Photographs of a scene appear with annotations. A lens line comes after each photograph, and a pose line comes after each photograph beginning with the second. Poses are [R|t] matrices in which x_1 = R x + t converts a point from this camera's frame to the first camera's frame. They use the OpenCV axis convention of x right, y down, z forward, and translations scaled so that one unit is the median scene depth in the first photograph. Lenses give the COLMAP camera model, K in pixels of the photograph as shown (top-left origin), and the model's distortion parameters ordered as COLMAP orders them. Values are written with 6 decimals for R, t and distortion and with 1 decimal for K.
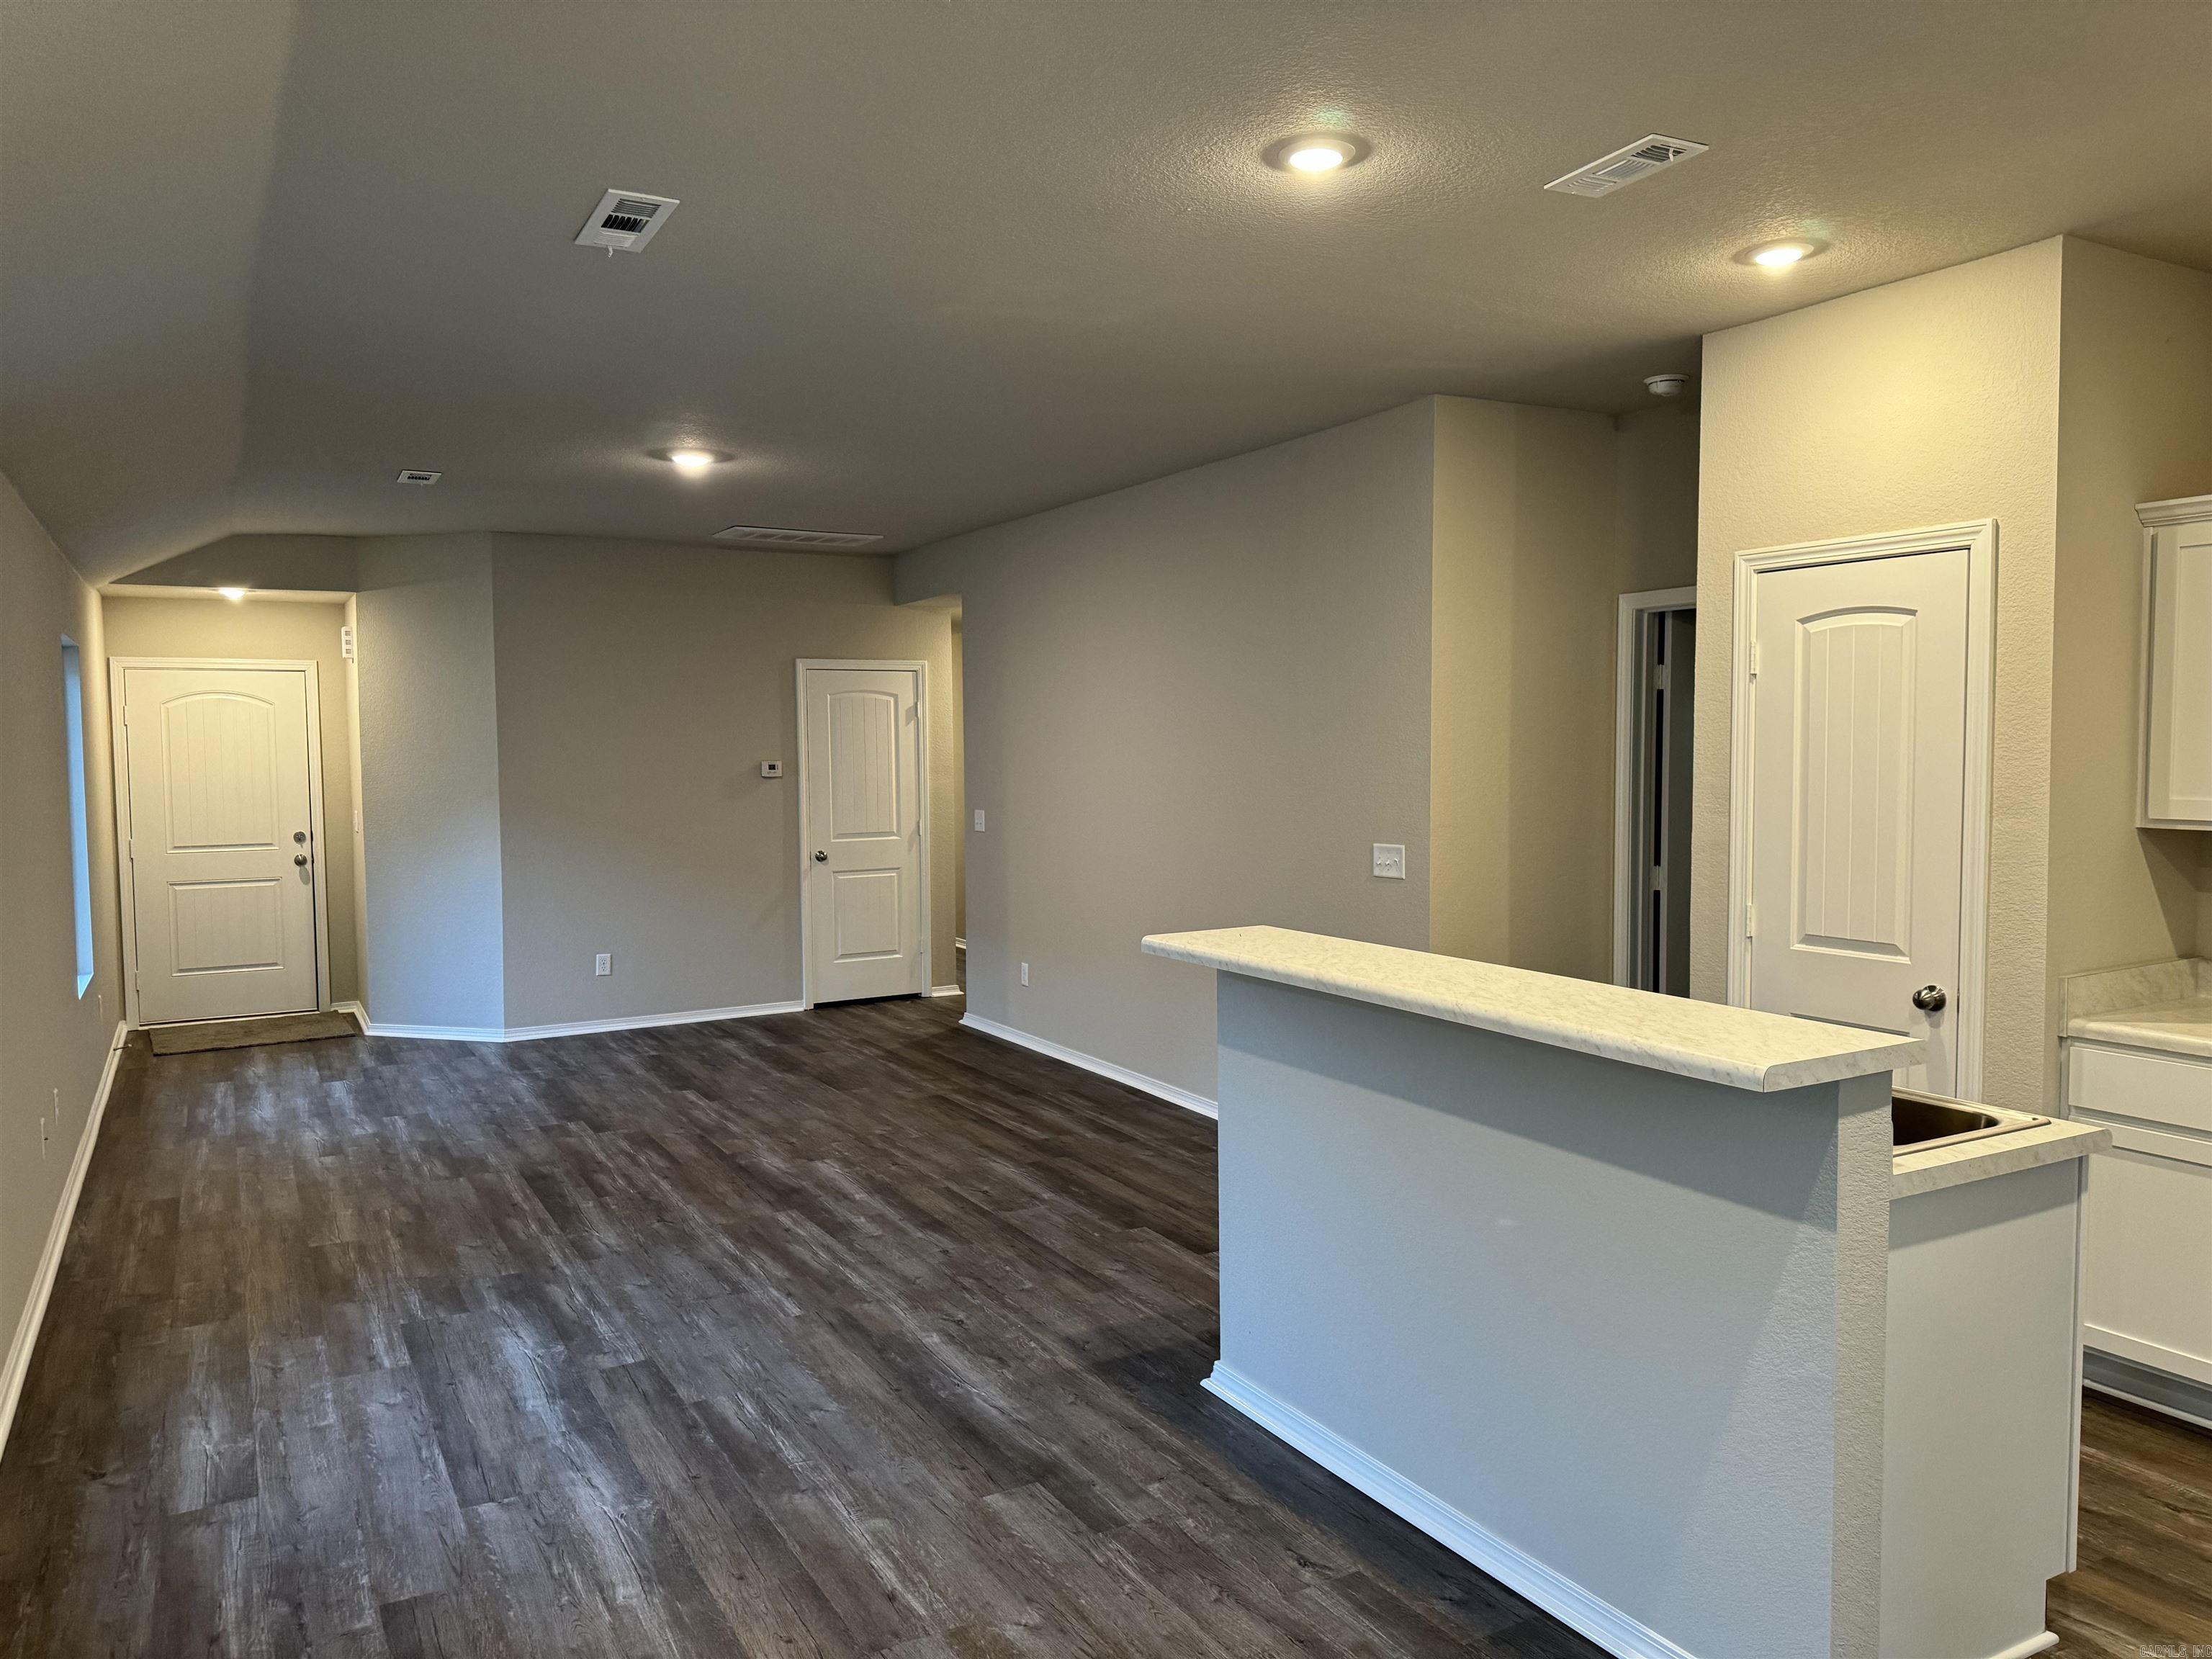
lens RADIAL K [[1567.0, 0, 1100.2], [0, 1567.0, 828.4], [0, 0, 1]] dist [0.116185, 0.005097]
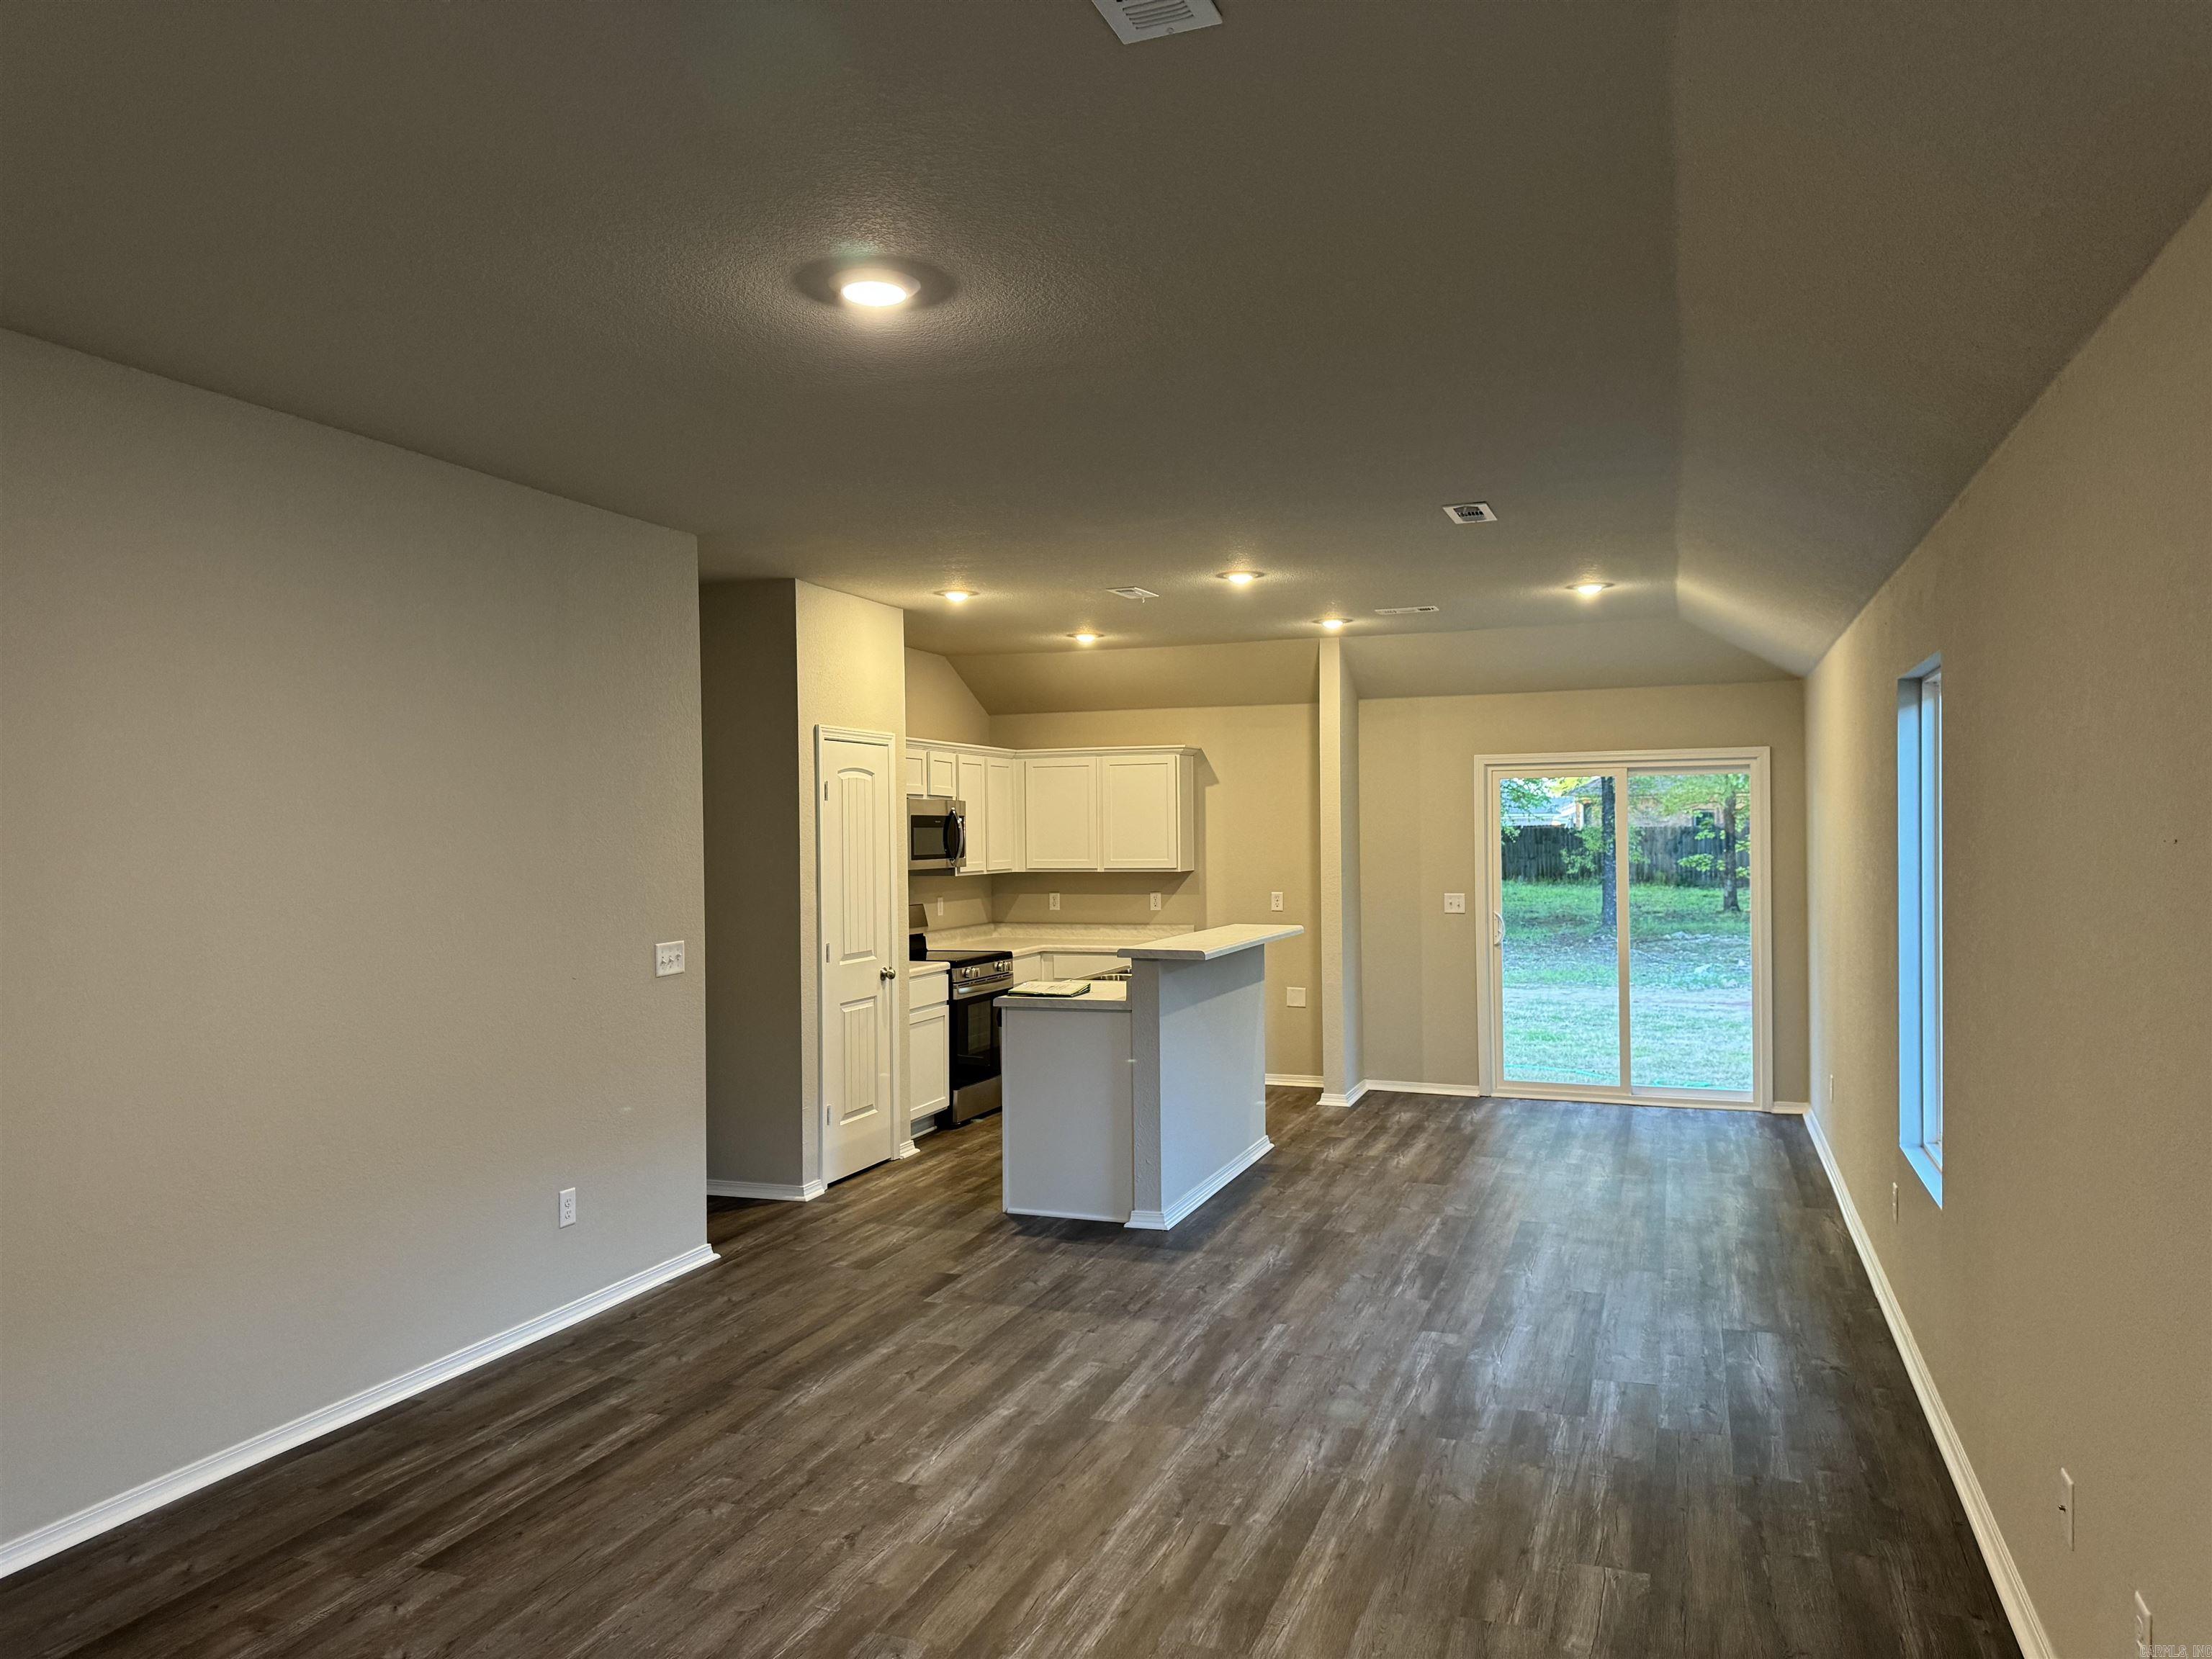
lens RADIAL K [[1567.0, 0, 1100.2], [0, 1567.0, 828.4], [0, 0, 1]] dist [0.116185, 0.005097]
pose [[-0.649215, 0.027747, 0.760098, -0.942192], [0.071418, 0.997143, 0.024600, -0.082924], [-0.757244, 0.070255, -0.649342, 1.741917]]
